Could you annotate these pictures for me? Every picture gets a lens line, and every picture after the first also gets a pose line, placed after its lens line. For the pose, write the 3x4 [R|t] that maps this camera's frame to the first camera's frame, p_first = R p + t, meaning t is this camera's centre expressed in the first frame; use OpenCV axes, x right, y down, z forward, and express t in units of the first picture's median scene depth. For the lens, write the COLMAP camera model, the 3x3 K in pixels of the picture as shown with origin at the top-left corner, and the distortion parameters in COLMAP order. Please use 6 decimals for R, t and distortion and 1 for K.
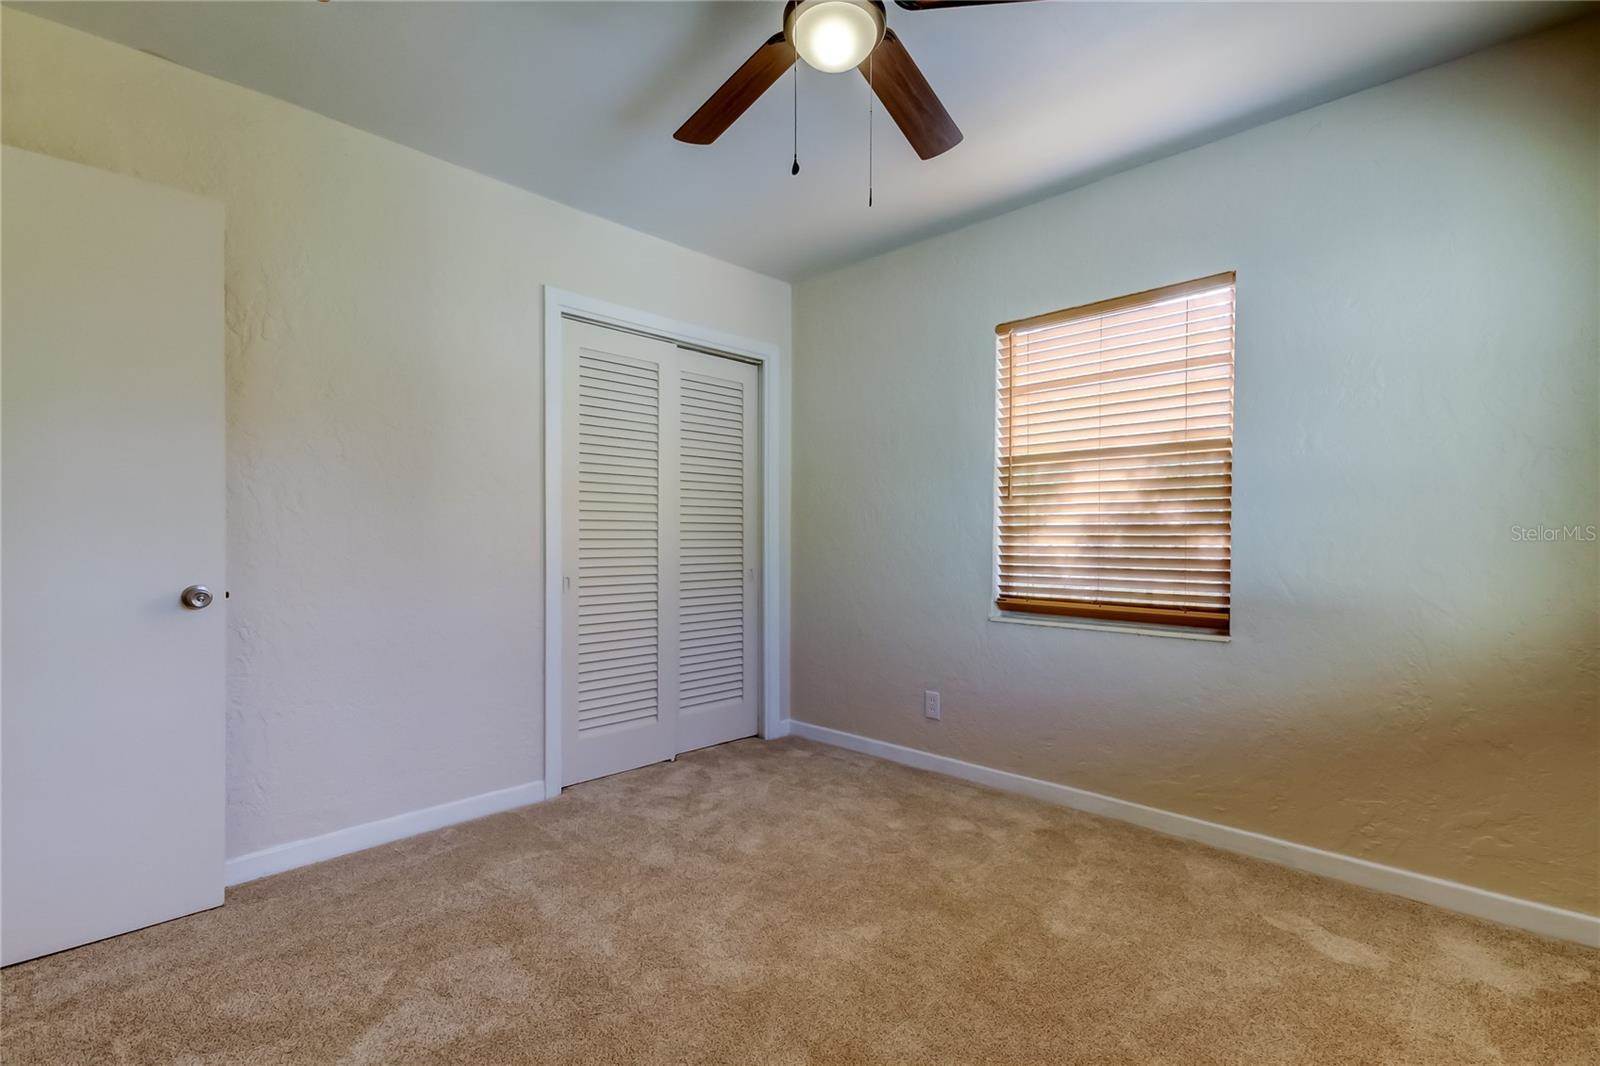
lens RADIAL K [[752.7, 0, 803.8], [0, 752.7, 538.5], [0, 0, 1]] dist [0.016965, -0.005988]
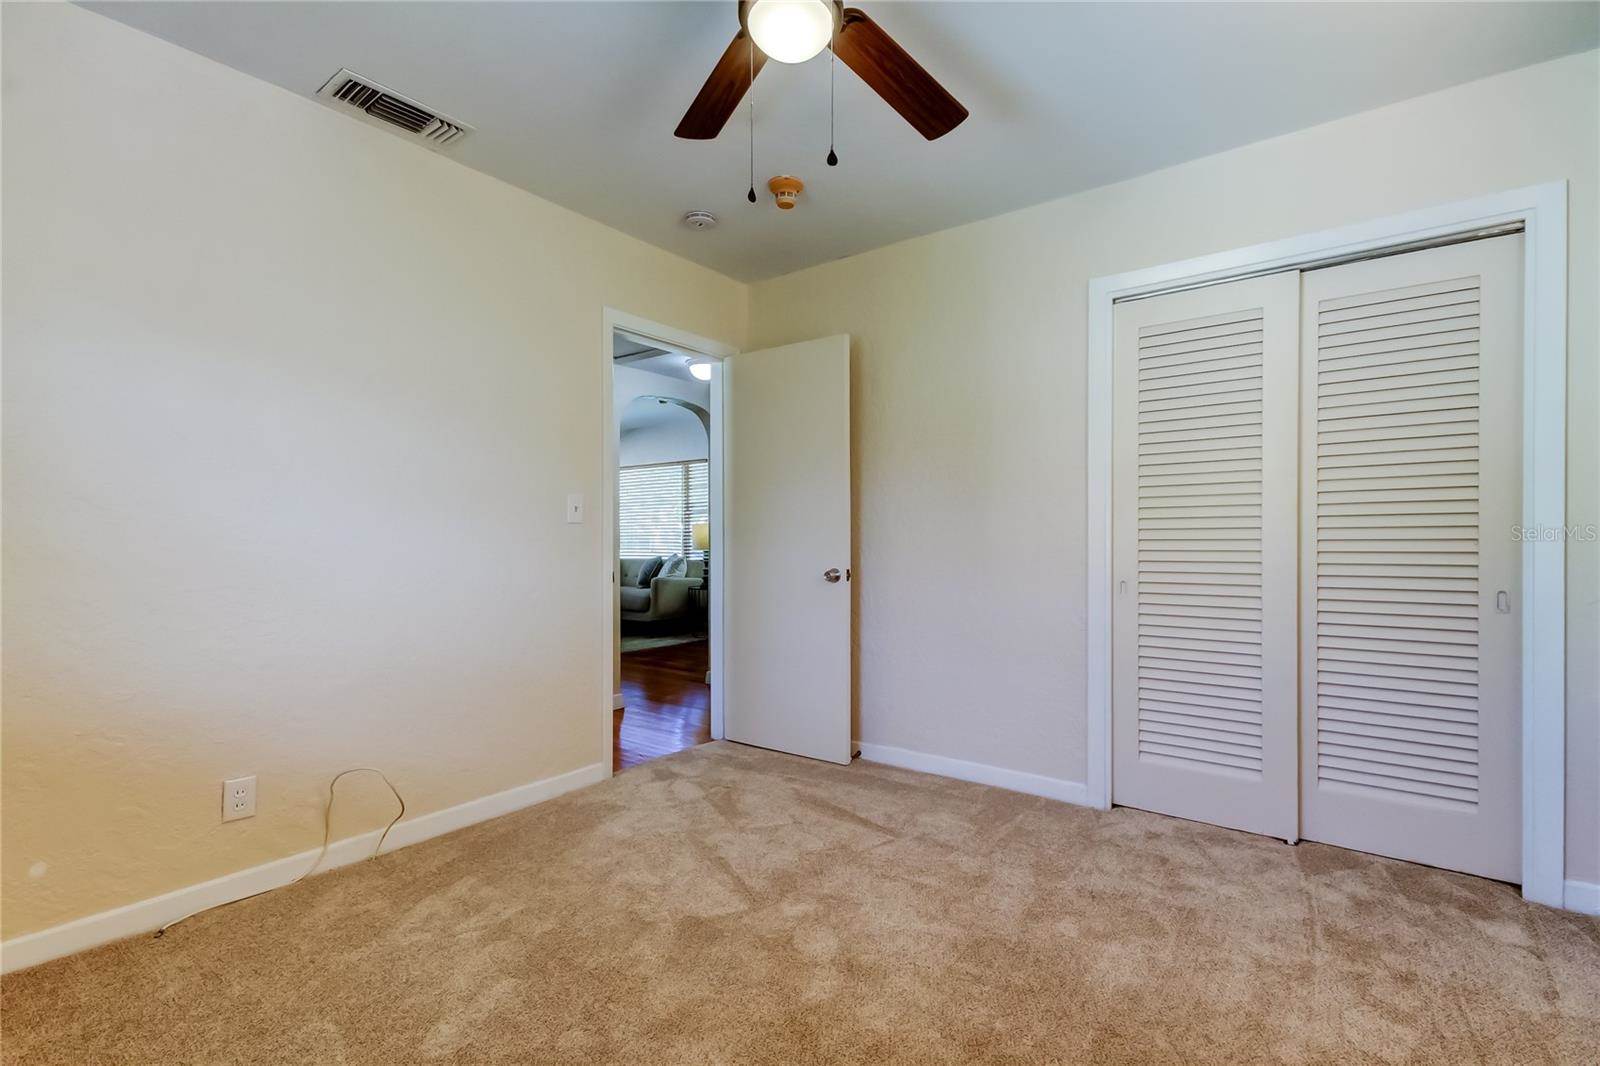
lens RADIAL K [[752.7, 0, 810.6], [0, 752.7, 537.9], [0, 0, 1]] dist [0.016965, -0.005988]
pose [[0.096988, -0.004649, -0.995275, 0.564790], [0.004205, 0.999982, -0.004261, 0.000470], [0.995277, -0.003772, 0.097006, 0.515789]]
